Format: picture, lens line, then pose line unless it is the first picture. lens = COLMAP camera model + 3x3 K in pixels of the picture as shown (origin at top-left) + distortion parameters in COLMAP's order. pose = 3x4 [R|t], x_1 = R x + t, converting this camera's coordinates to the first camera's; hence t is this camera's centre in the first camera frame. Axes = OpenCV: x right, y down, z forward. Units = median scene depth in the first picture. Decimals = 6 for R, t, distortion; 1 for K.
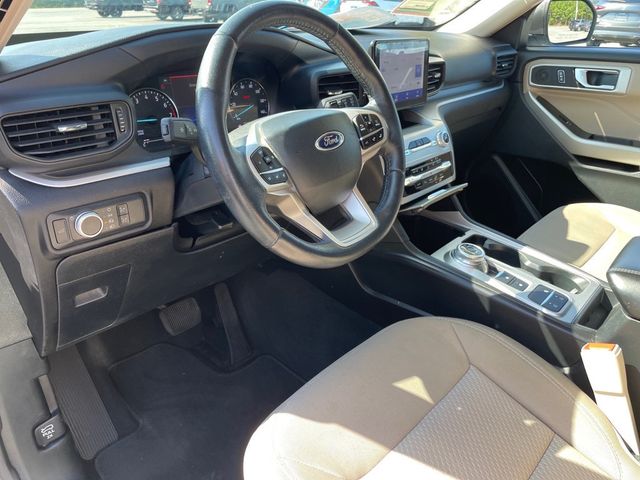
lens RADIAL K [[504.0, 0, 321.7], [0, 504.0, 241.5], [0, 0, 1]] dist [0.059631, -0.076163]
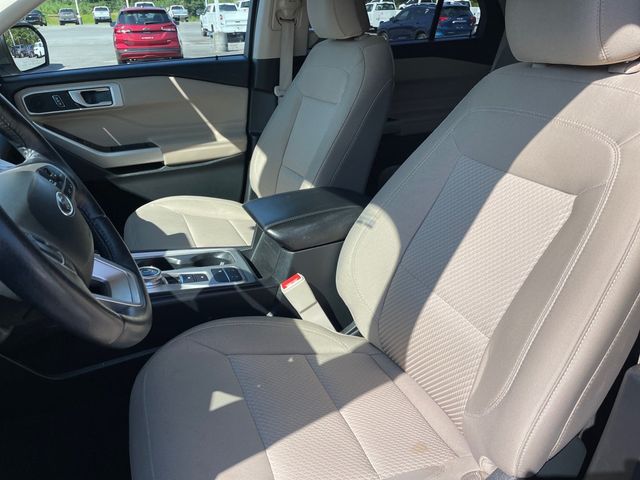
lens RADIAL K [[504.0, 0, 316.8], [0, 504.0, 243.0], [0, 0, 1]] dist [0.059631, -0.076163]
pose [[0.388823, -0.389620, 0.834873, -0.375521], [0.418092, 0.882117, 0.216951, -0.106562], [-0.820985, 0.264698, 0.505885, 0.188885]]
